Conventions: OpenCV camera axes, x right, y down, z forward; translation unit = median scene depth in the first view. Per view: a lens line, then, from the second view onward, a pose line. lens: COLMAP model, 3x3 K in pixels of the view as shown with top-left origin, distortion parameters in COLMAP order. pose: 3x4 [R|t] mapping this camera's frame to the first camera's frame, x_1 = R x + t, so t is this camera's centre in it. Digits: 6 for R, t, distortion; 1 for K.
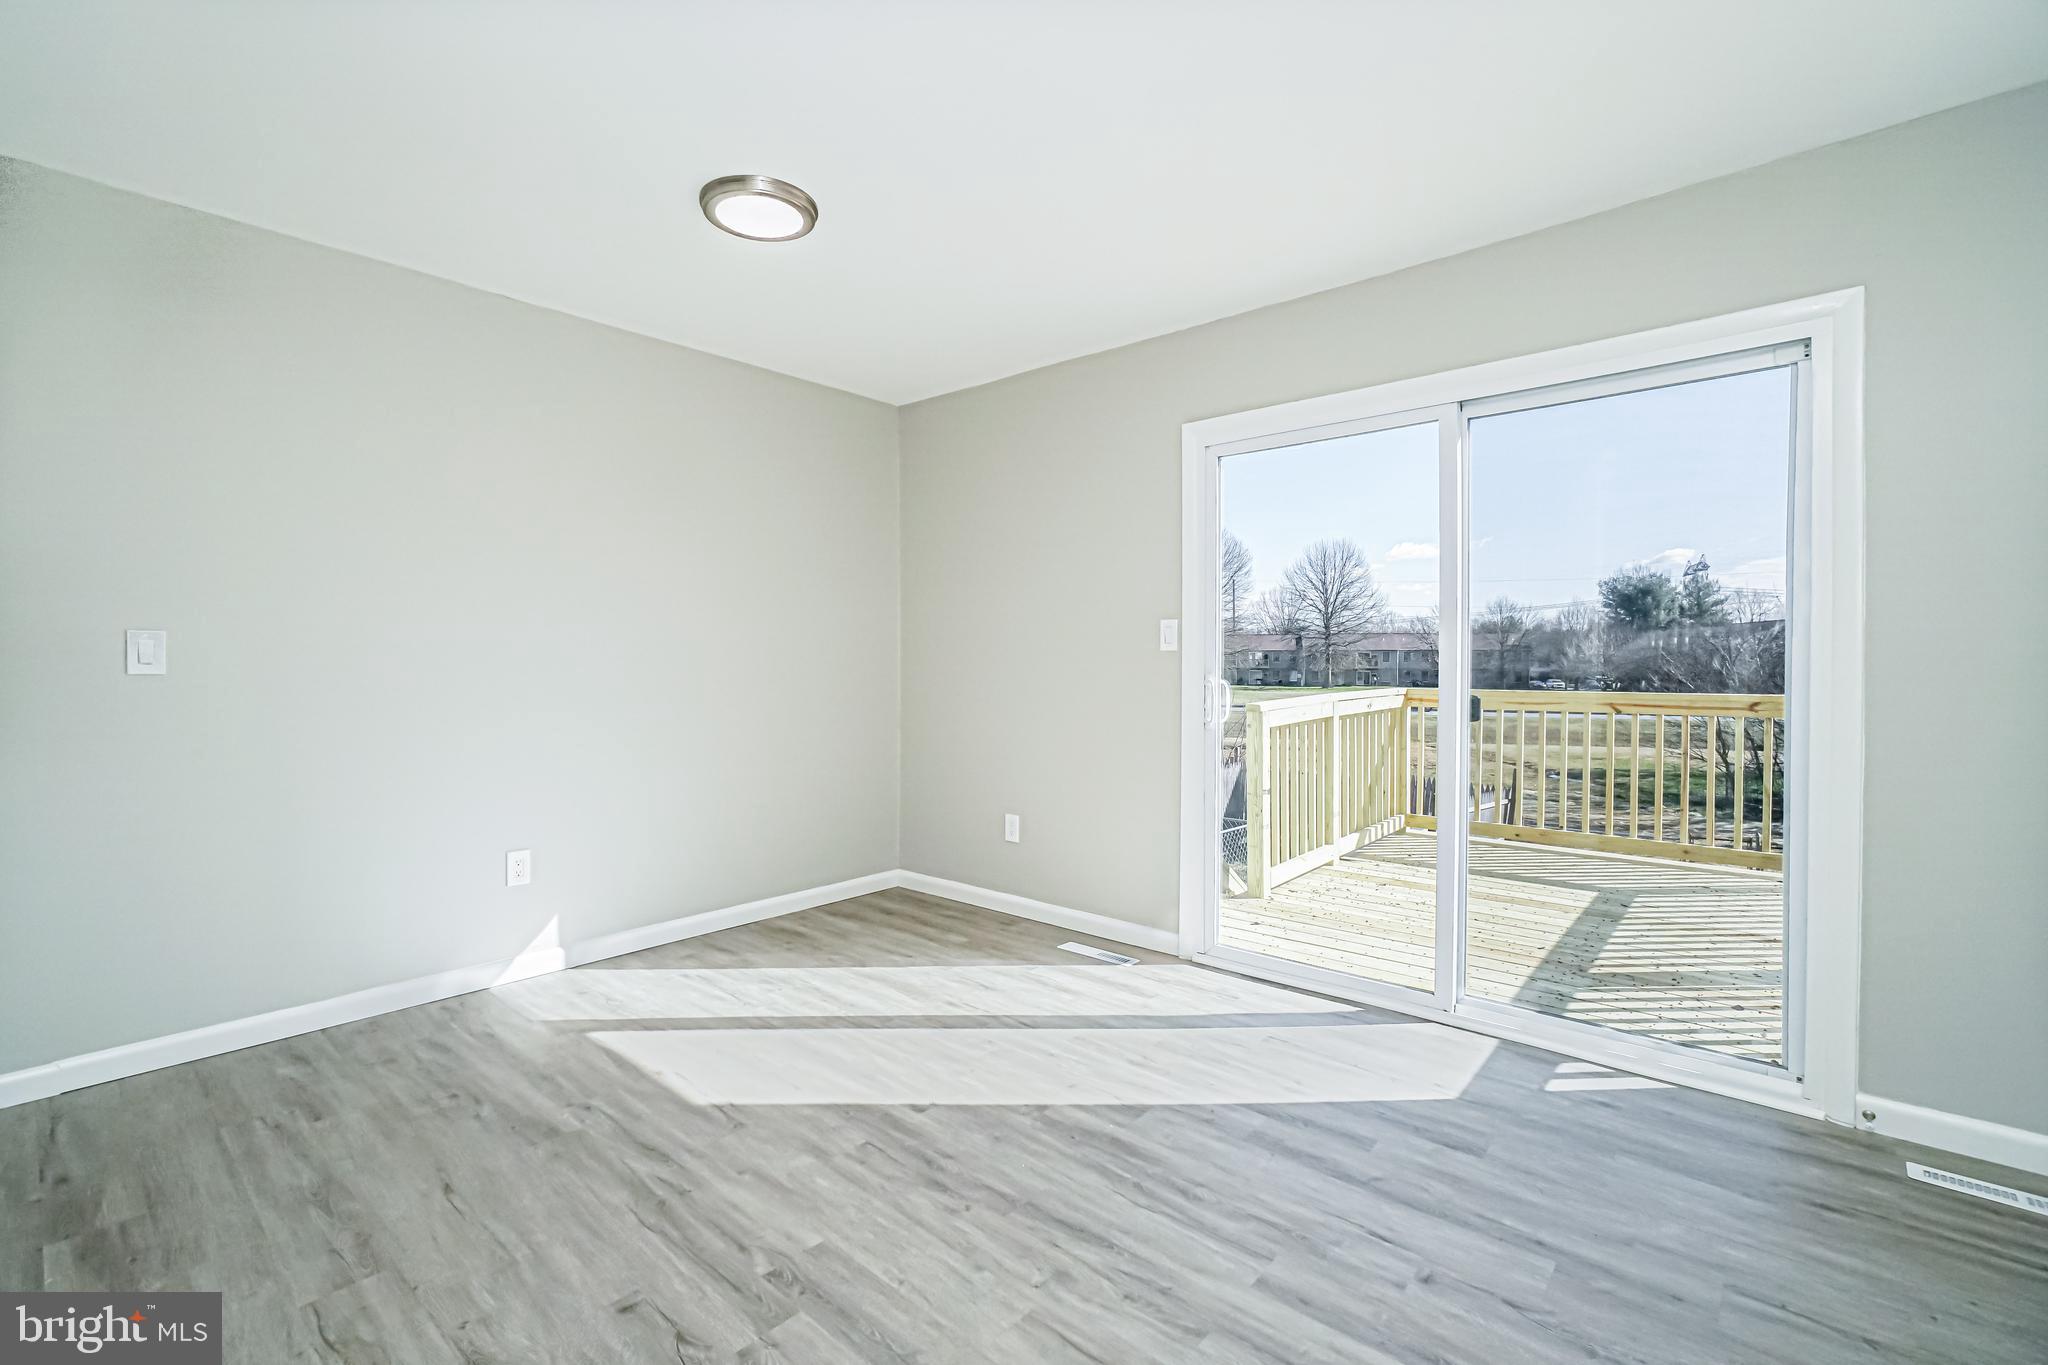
lens RADIAL K [[897.6, 0, 1019.1], [0, 897.6, 671.0], [0, 0, 1]] dist [0.000320, 0.000664]
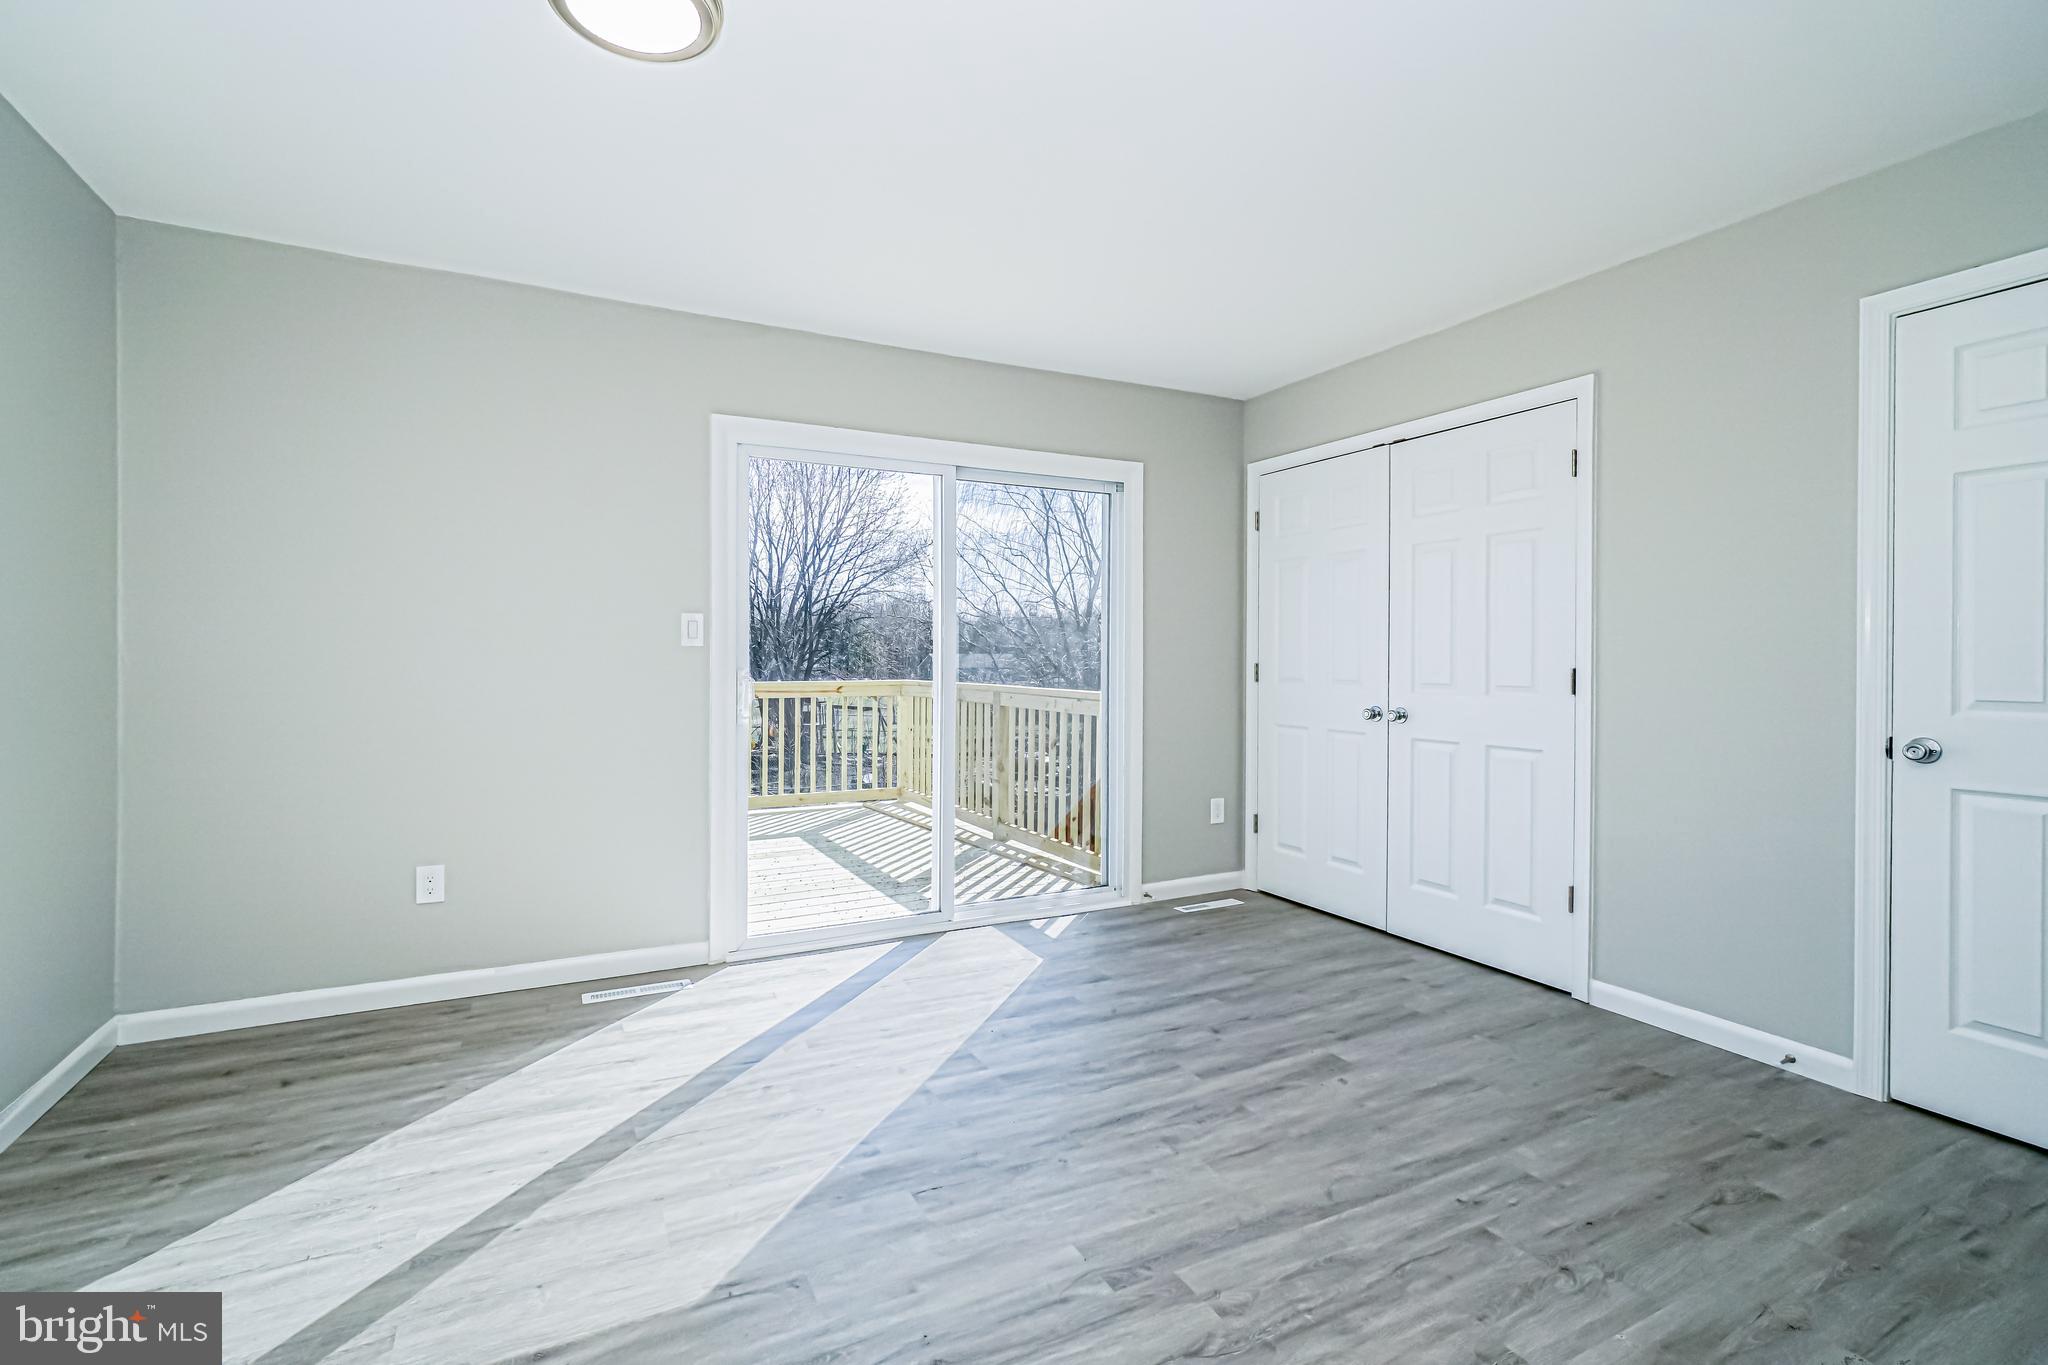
lens RADIAL K [[888.3, 0, 965.4], [0, 888.3, 665.7], [0, 0, 1]] dist [-0.003026, 0.000219]
pose [[0.399154, -0.004537, 0.916873, -0.728917], [0.007701, 0.999969, 0.001595, -0.001789], [-0.916851, 0.006424, 0.399177, 0.453718]]
